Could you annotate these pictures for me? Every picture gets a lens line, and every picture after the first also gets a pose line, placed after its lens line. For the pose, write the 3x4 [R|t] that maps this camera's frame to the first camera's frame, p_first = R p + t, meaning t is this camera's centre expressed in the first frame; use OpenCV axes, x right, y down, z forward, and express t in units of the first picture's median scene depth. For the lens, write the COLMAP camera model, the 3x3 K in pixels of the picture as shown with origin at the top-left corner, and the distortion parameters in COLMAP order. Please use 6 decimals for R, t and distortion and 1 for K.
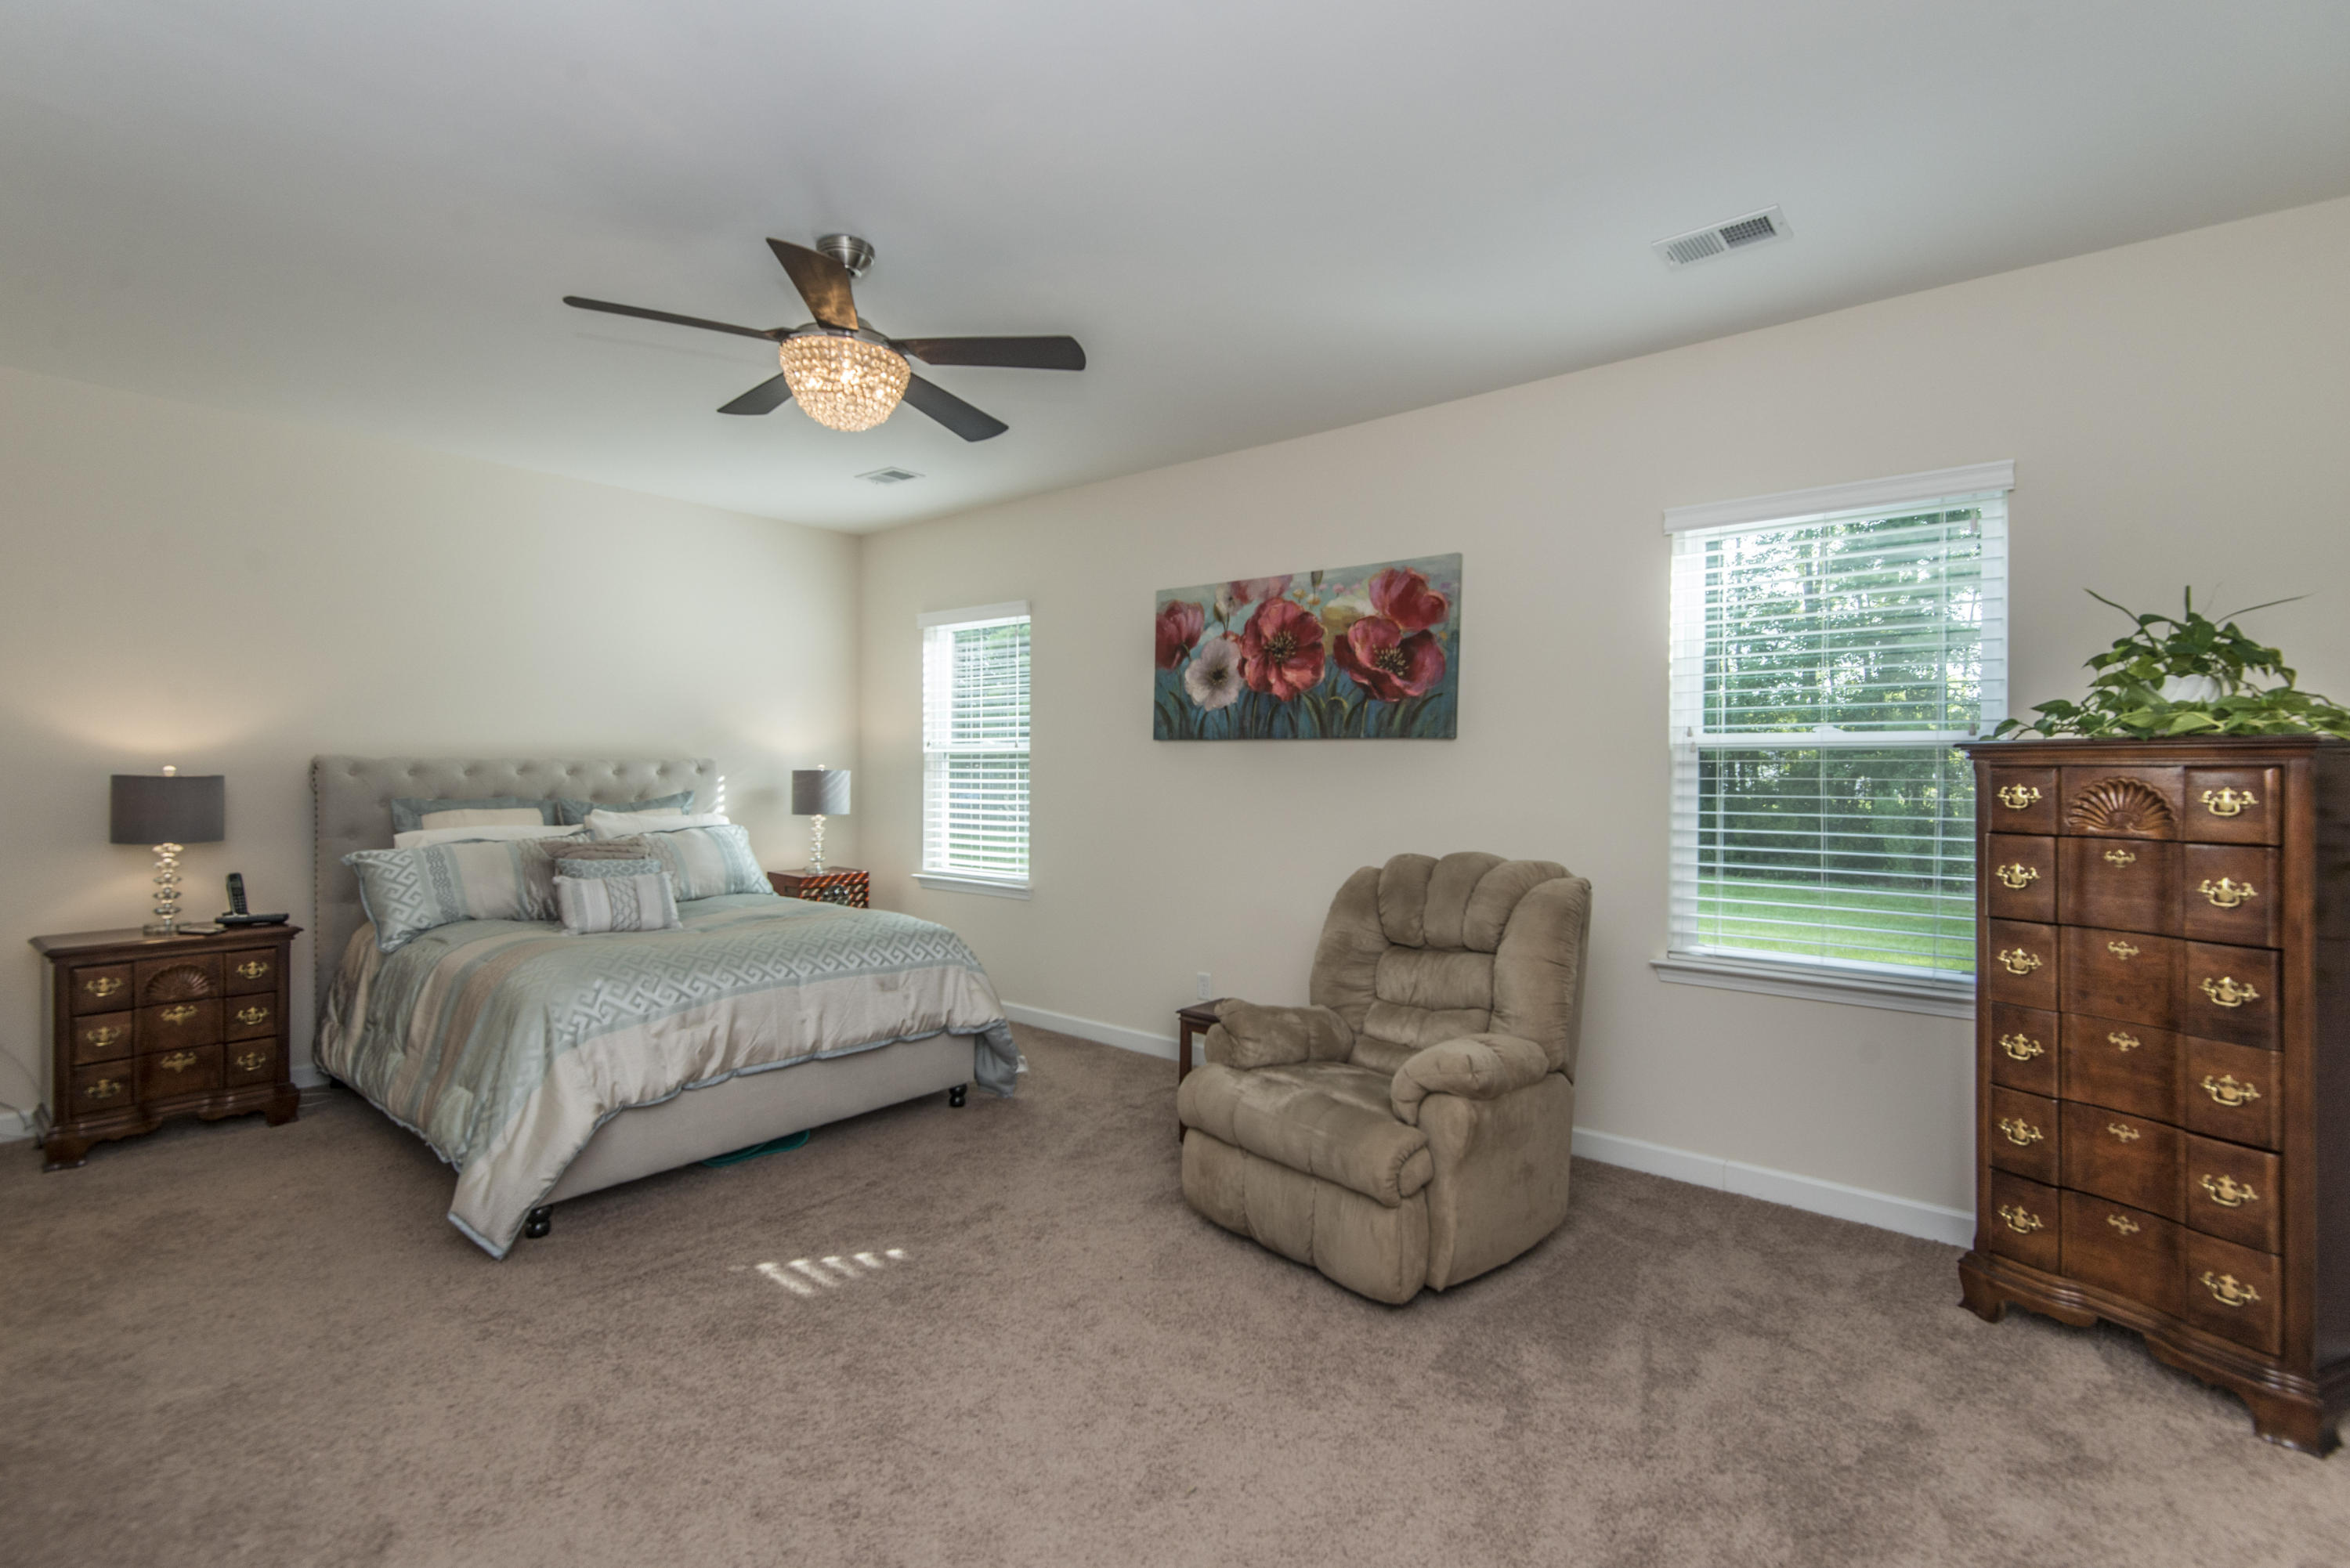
lens RADIAL K [[1062.9, 0, 1173.6], [0, 1062.9, 773.7], [0, 0, 1]] dist [0.046180, -0.026176]
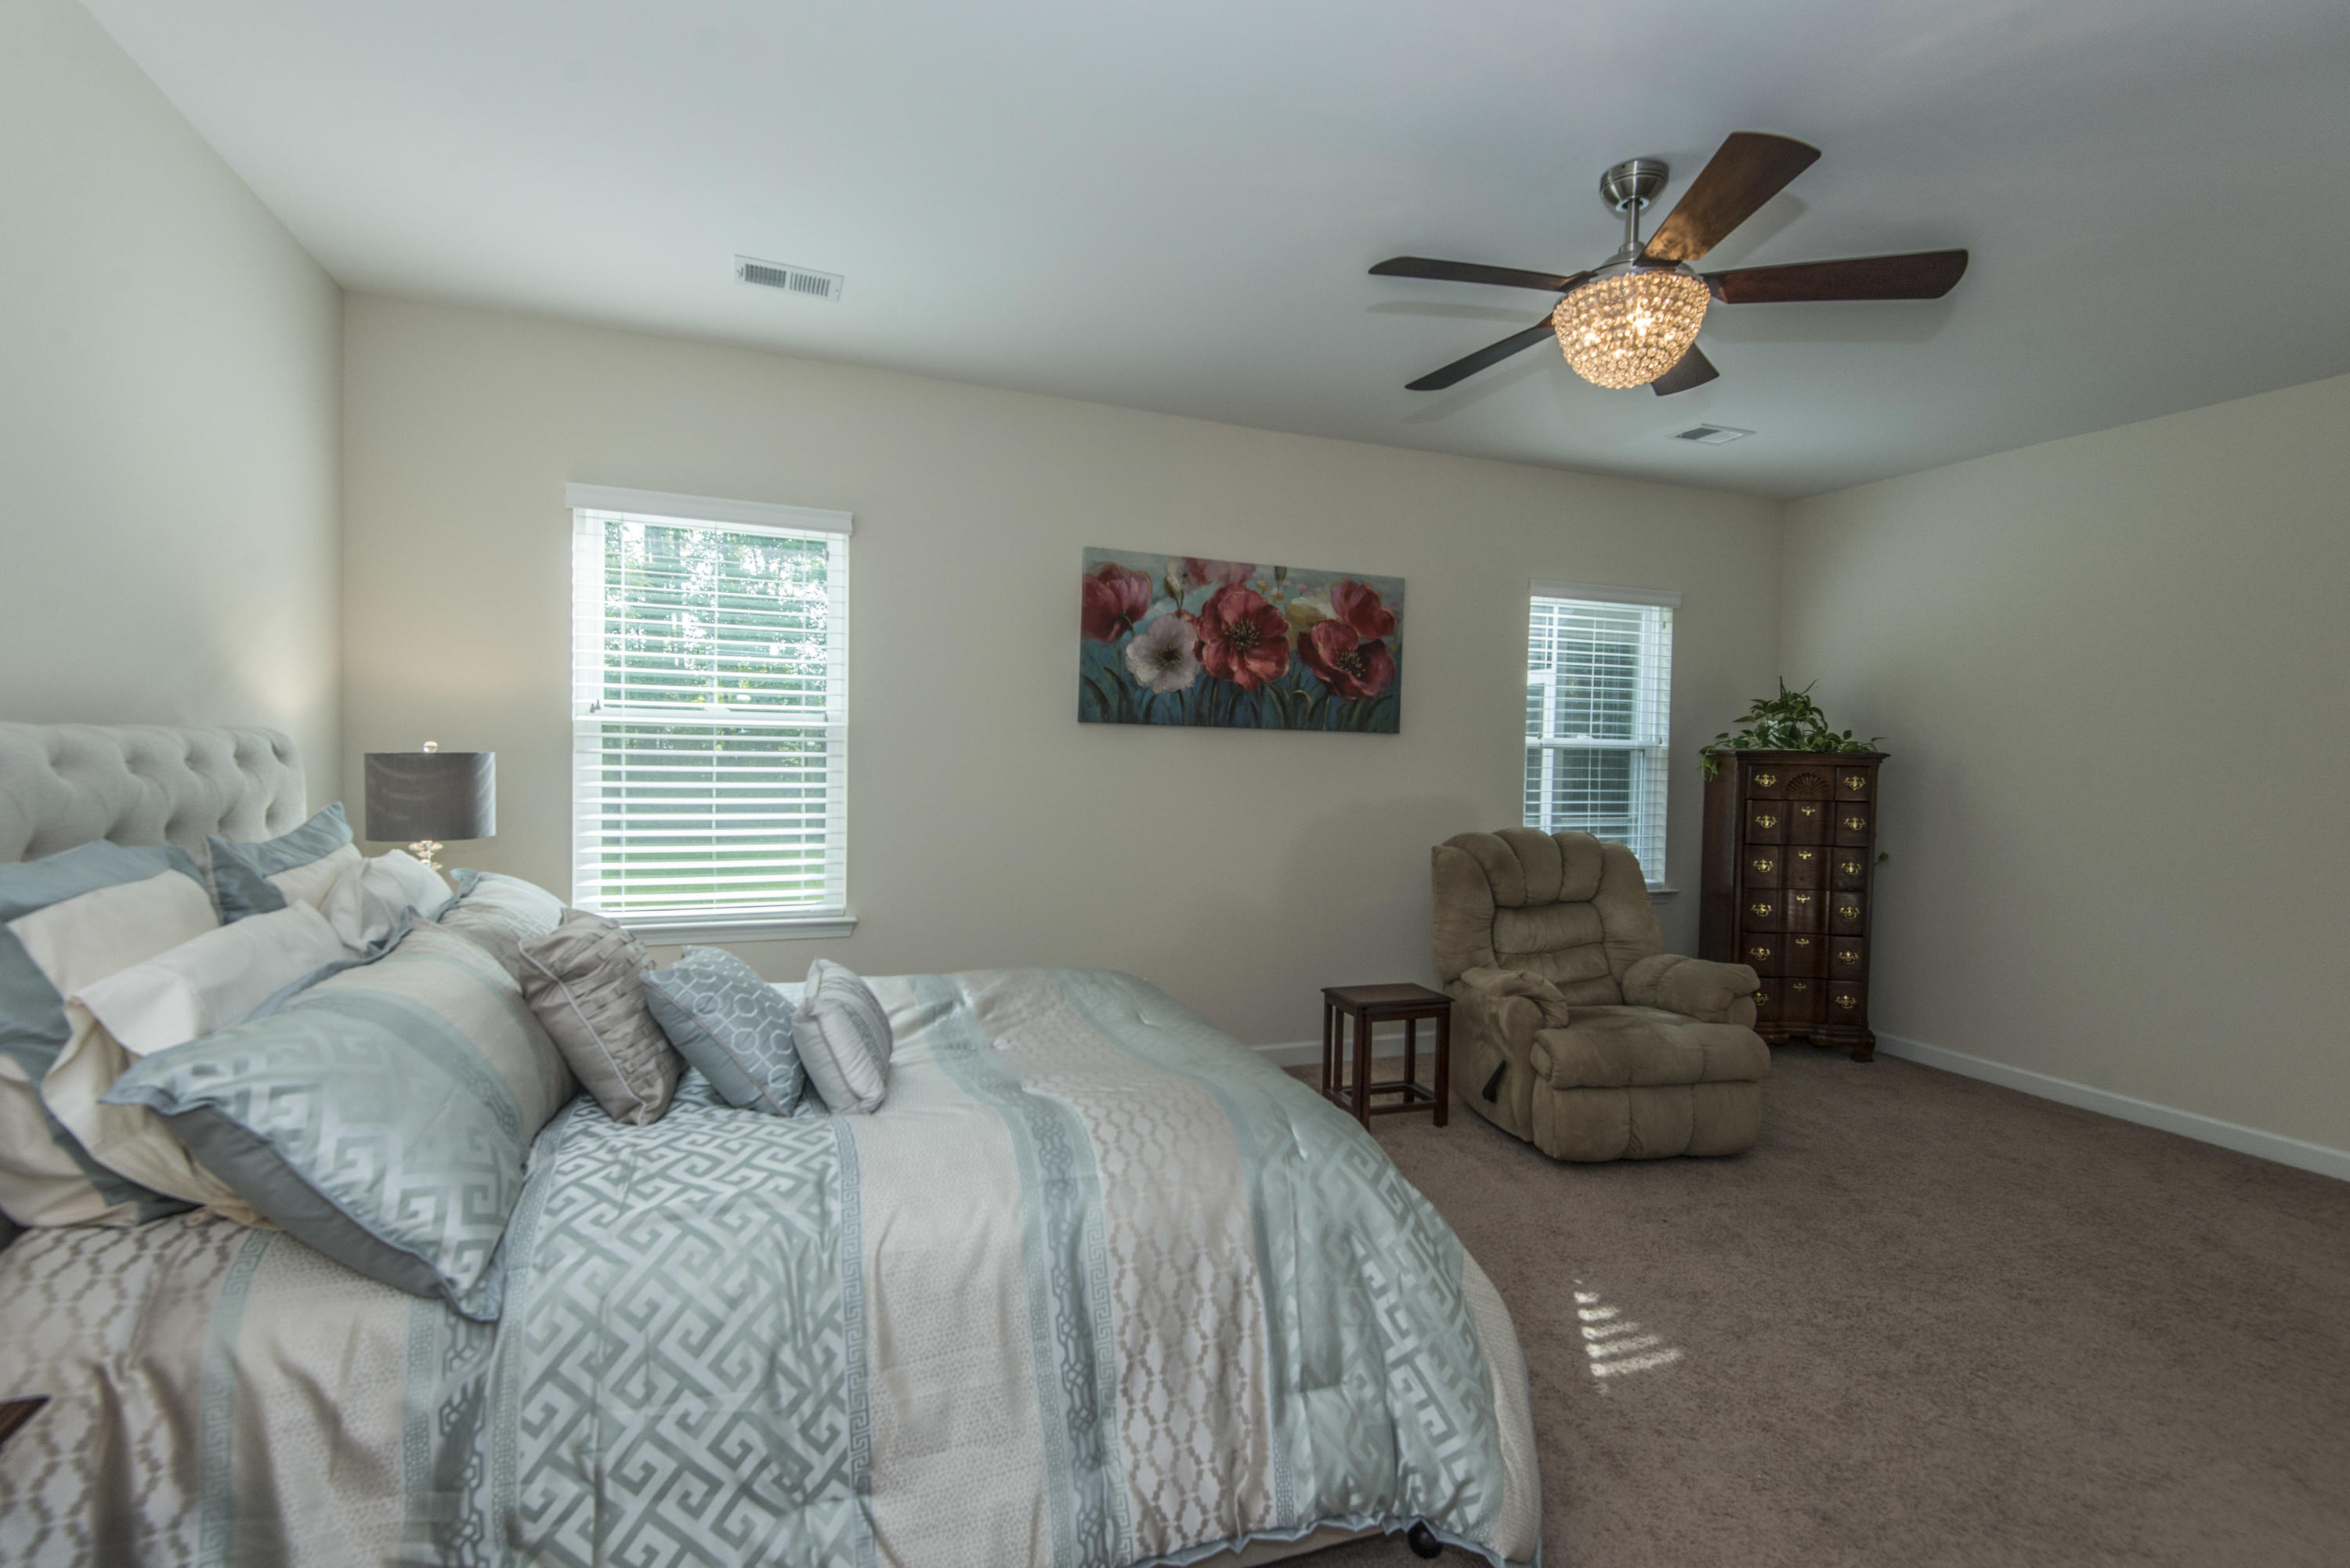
lens RADIAL K [[1062.9, 0, 1173.6], [0, 1062.9, 773.7], [0, 0, 1]] dist [0.046180, -0.026176]
pose [[0.486619, -0.015173, 0.873483, -0.812583], [-0.013982, 0.999586, 0.025153, -0.013588], [-0.873502, -0.024453, 0.486205, 0.574295]]
